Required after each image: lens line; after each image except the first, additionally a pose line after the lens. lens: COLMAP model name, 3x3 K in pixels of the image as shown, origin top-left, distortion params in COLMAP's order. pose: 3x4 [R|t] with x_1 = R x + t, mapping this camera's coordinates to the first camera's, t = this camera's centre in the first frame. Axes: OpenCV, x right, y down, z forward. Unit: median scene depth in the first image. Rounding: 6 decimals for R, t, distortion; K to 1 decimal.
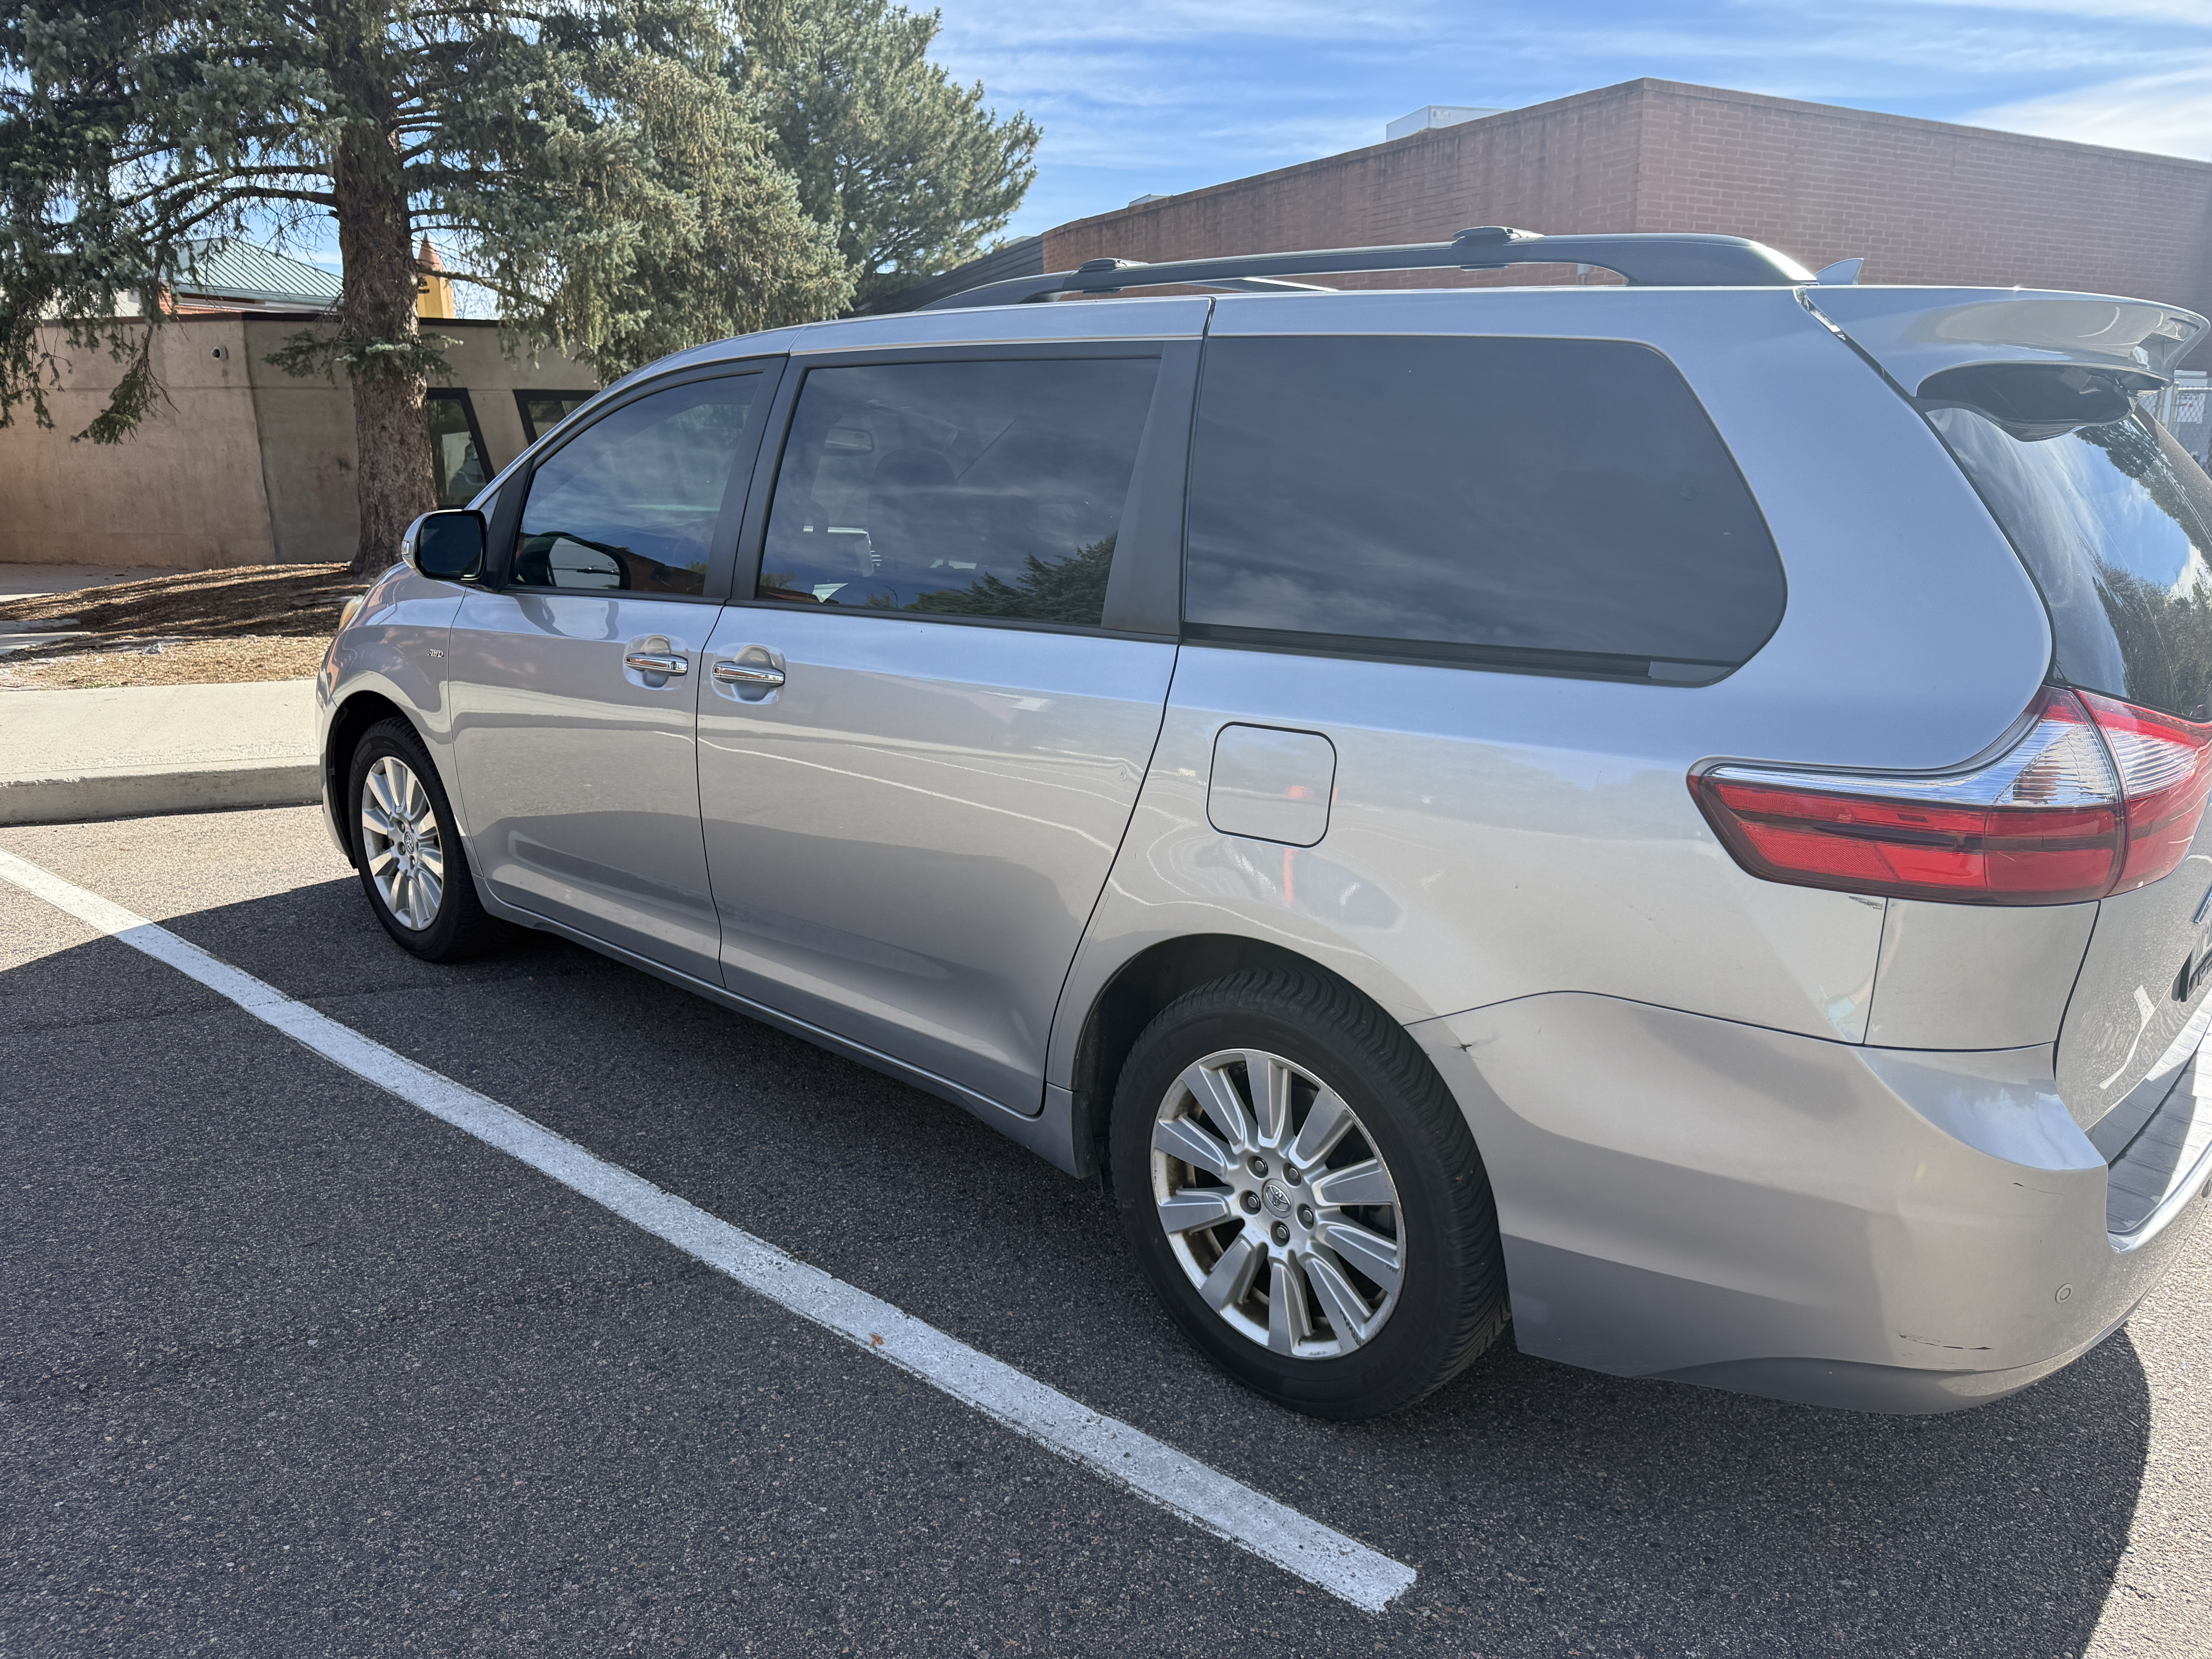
lens RADIAL K [[1563.9, 0, 1102.2], [0, 1563.9, 830.0], [0, 0, 1]] dist [0.009987, -0.016380]
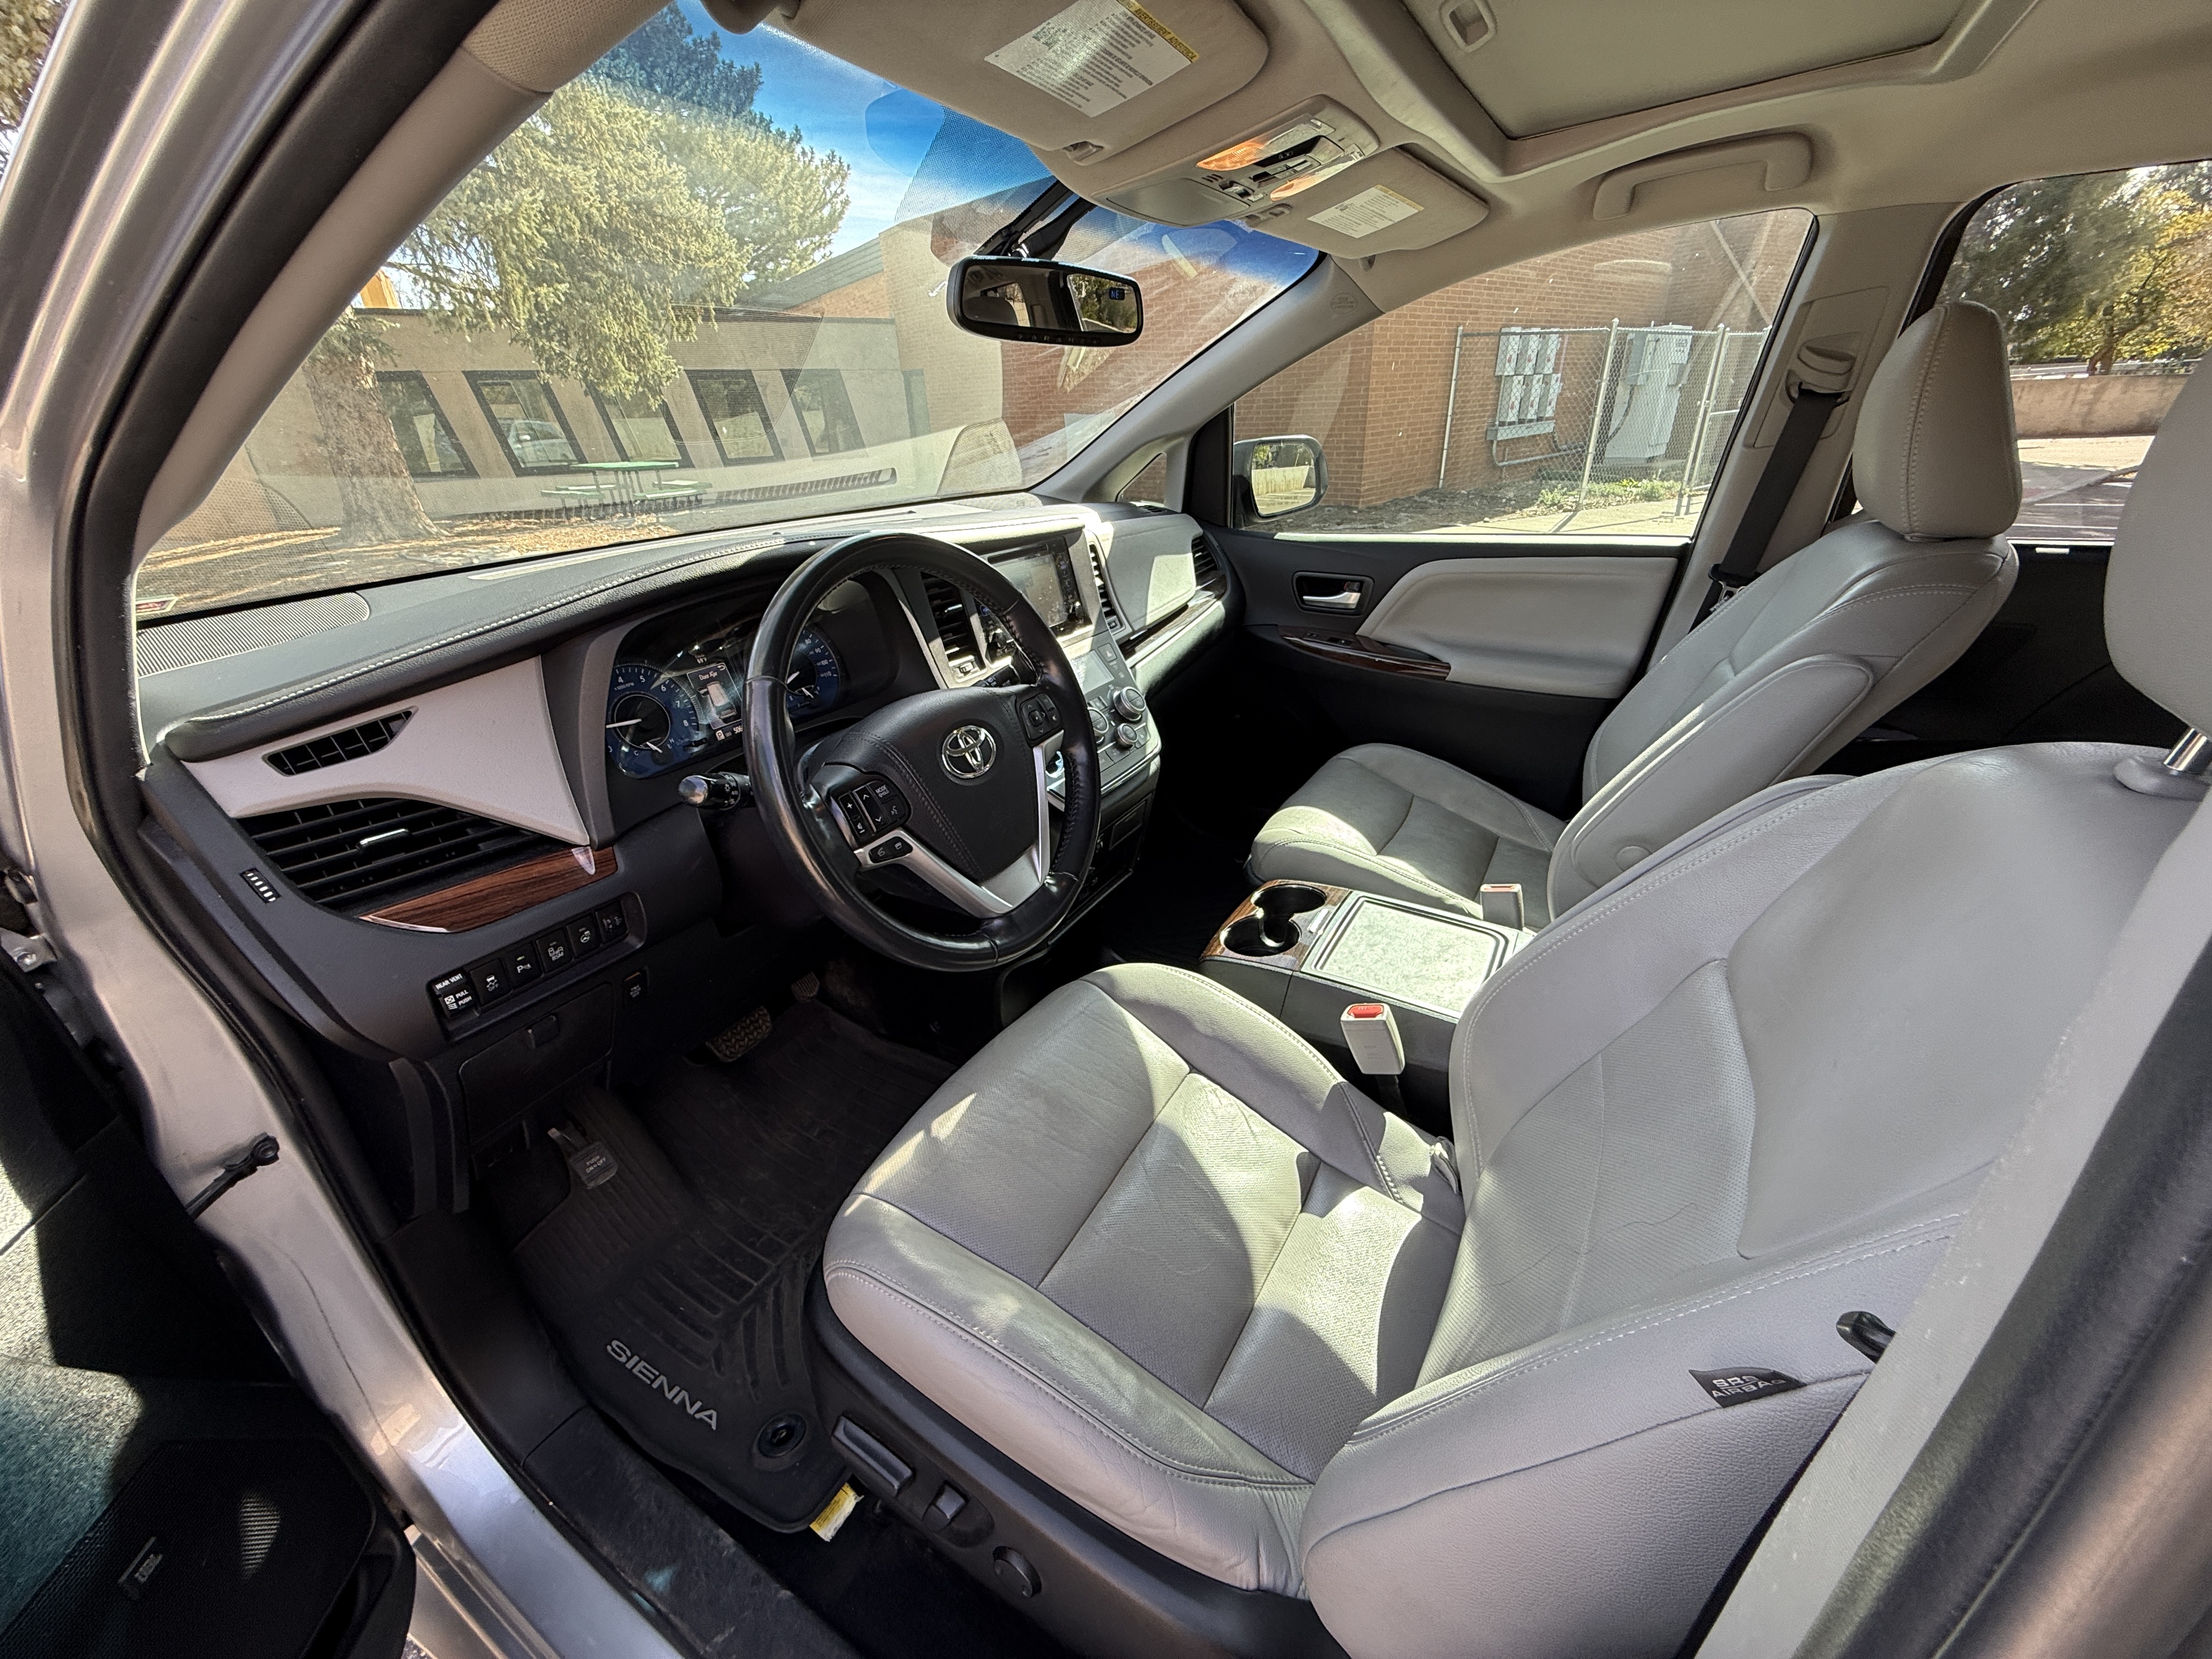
lens RADIAL K [[875.2, 0, 1097.5], [0, 875.2, 828.5], [0, 0, 1]] dist [-0.007534, 0.002223]
pose [[0.977474, -0.116029, 0.176303, -0.060962], [0.077216, 0.974015, 0.212913, -0.045737], [-0.196426, -0.194503, 0.961034, 0.208286]]
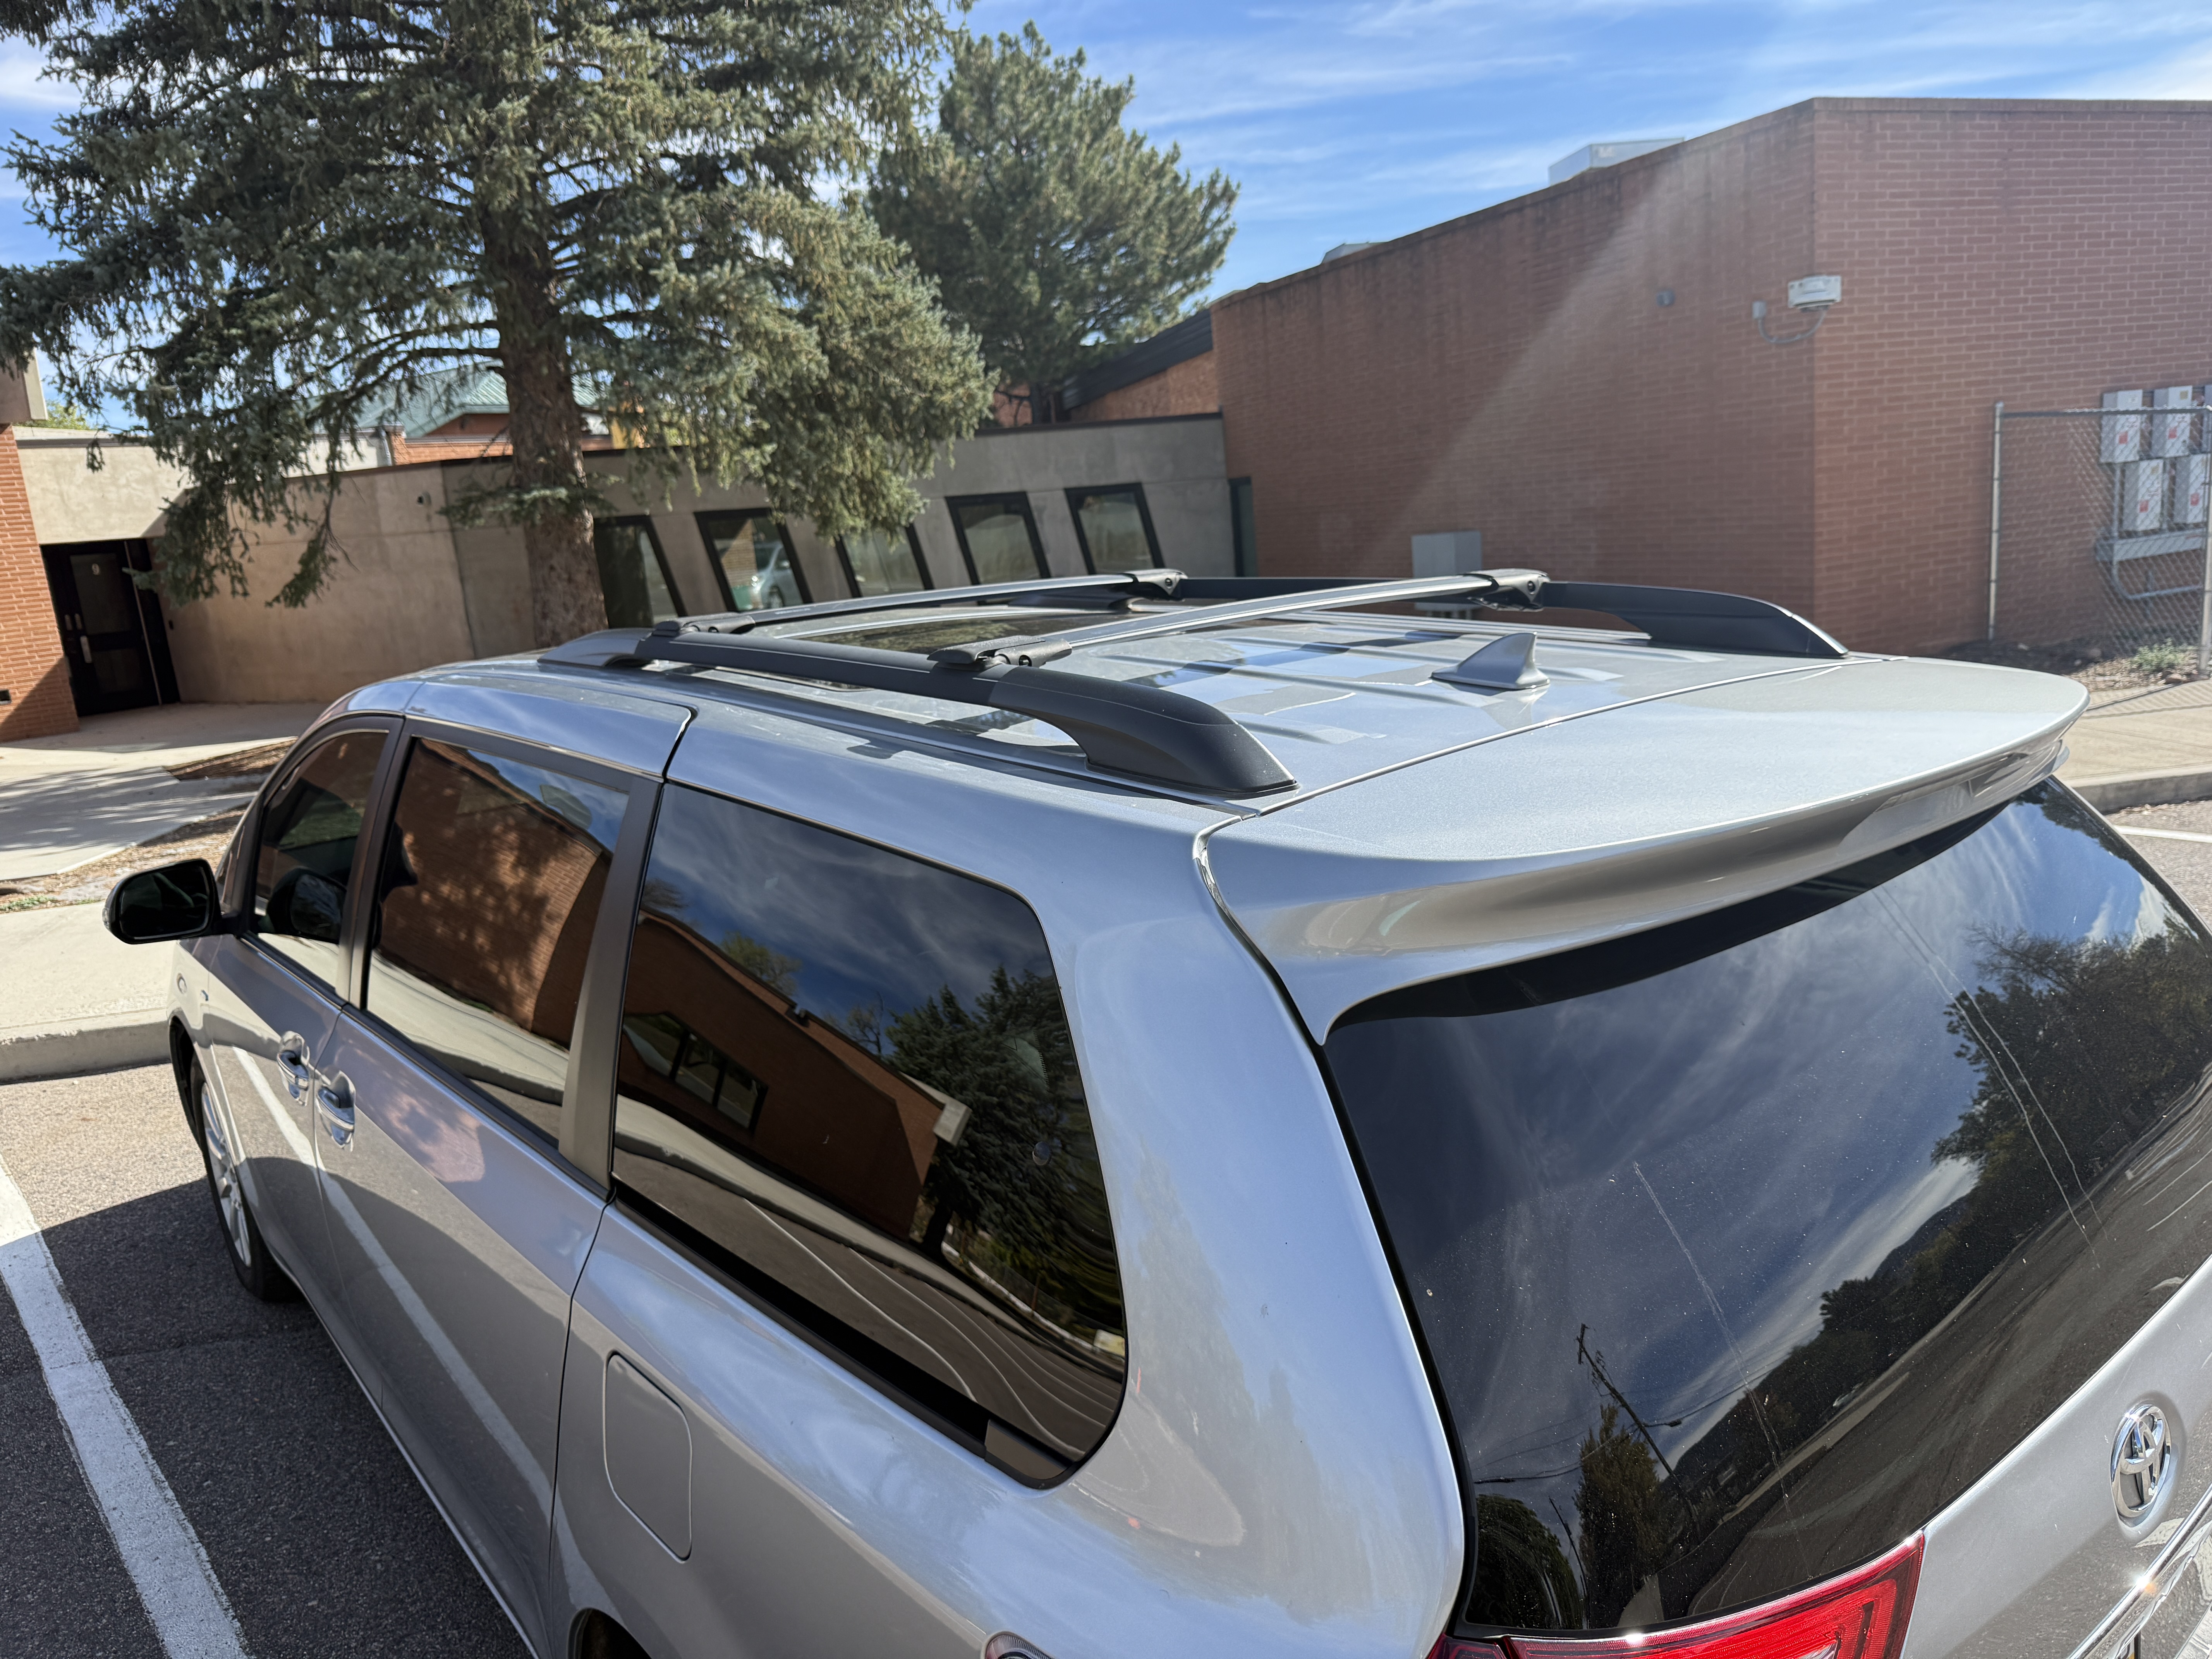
lens RADIAL K [[1563.9, 0, 1114.7], [0, 1563.9, 846.9], [0, 0, 1]] dist [0.009987, -0.016380]
pose [[0.985632, -0.038399, -0.164484, 0.066845], [0.036335, 0.999219, -0.015540, -0.043147], [0.164952, 0.009341, 0.986257, 0.045614]]
